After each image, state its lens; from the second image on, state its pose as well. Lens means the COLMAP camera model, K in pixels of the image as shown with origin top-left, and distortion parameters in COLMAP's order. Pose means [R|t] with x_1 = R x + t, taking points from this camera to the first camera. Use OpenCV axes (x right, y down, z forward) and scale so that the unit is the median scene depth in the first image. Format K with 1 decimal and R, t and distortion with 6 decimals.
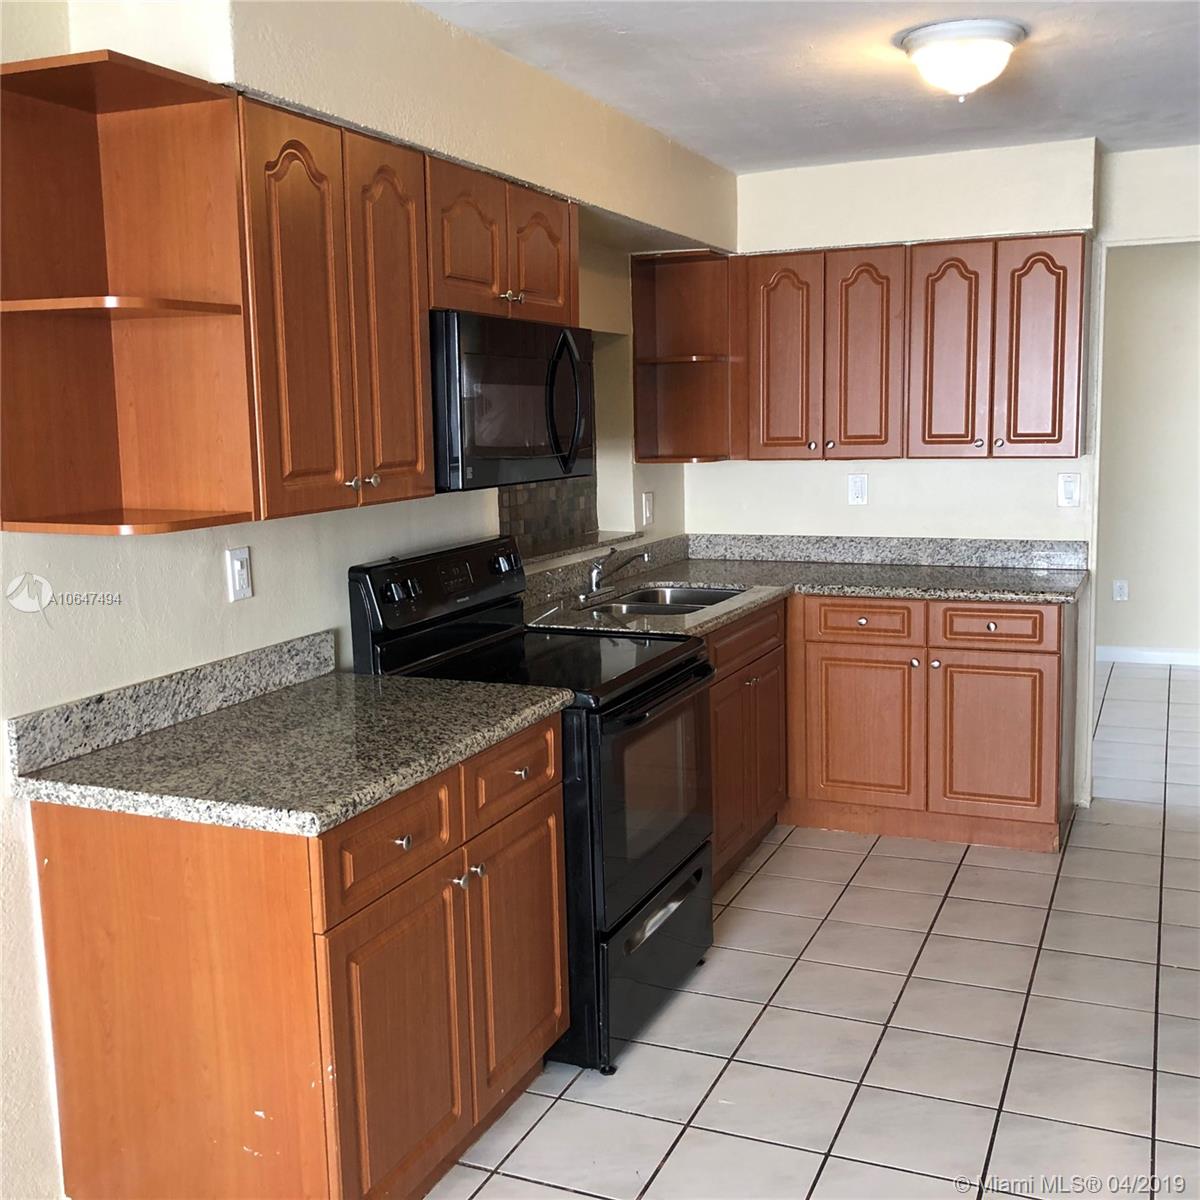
lens RADIAL K [[1282.8, 0, 601.2], [0, 1282.8, 603.5], [0, 0, 1]] dist [0.022300, 0.000000]
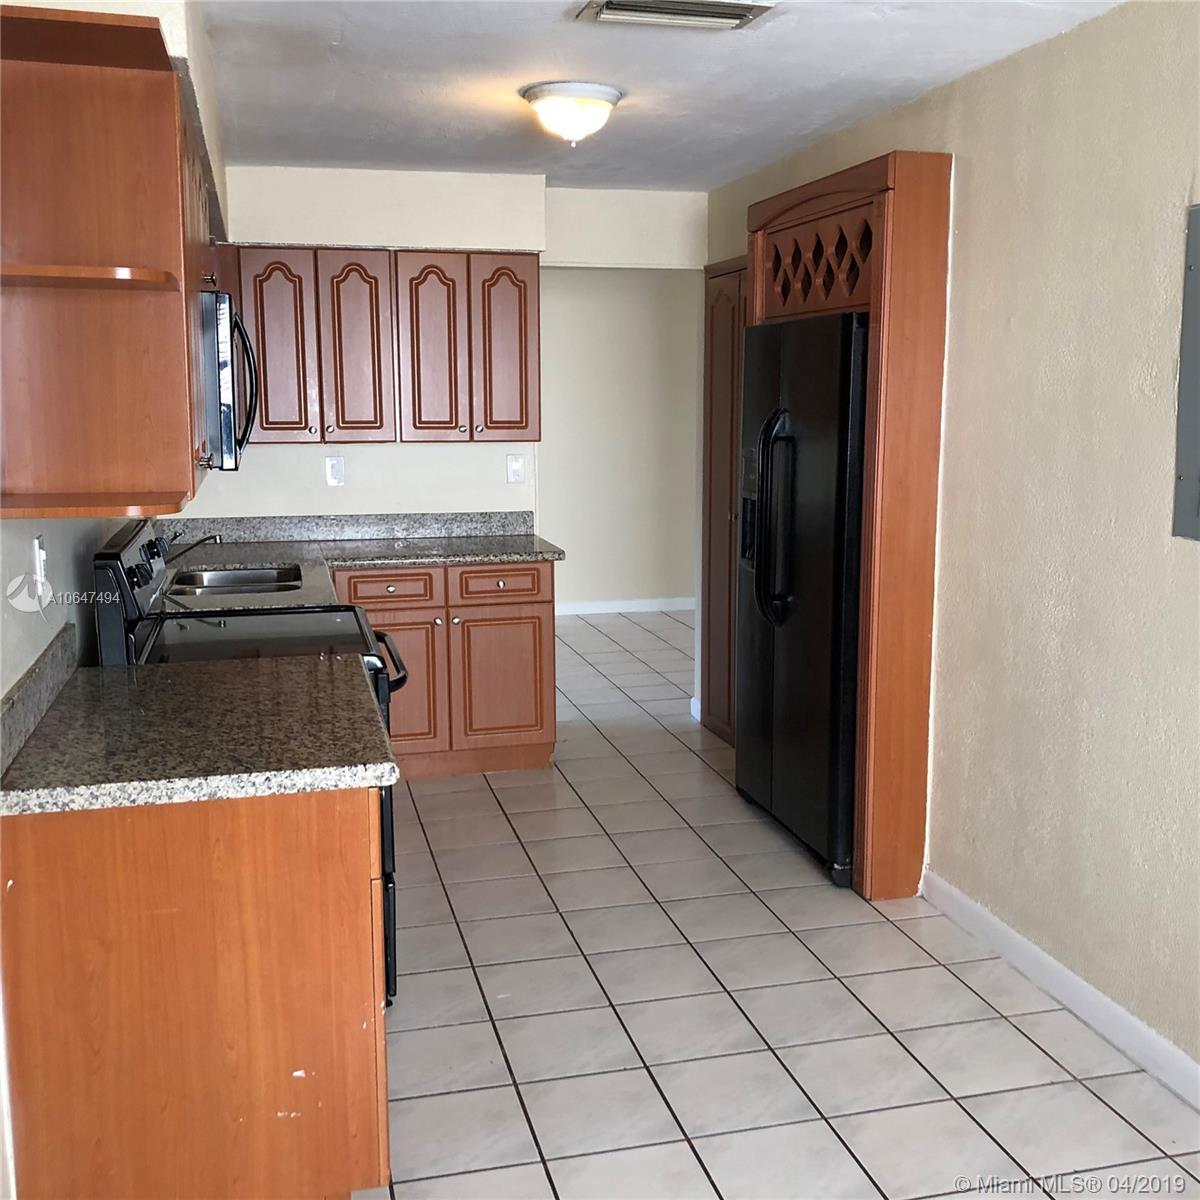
lens RADIAL K [[1282.8, 0, 601.4], [0, 1282.8, 596.0], [0, 0, 1]] dist [0.022300, 0.000000]
pose [[0.785907, -0.076066, 0.613648, -0.351716], [0.074692, 0.996816, 0.027903, 0.002825], [-0.613817, 0.023906, 0.789086, 0.015557]]
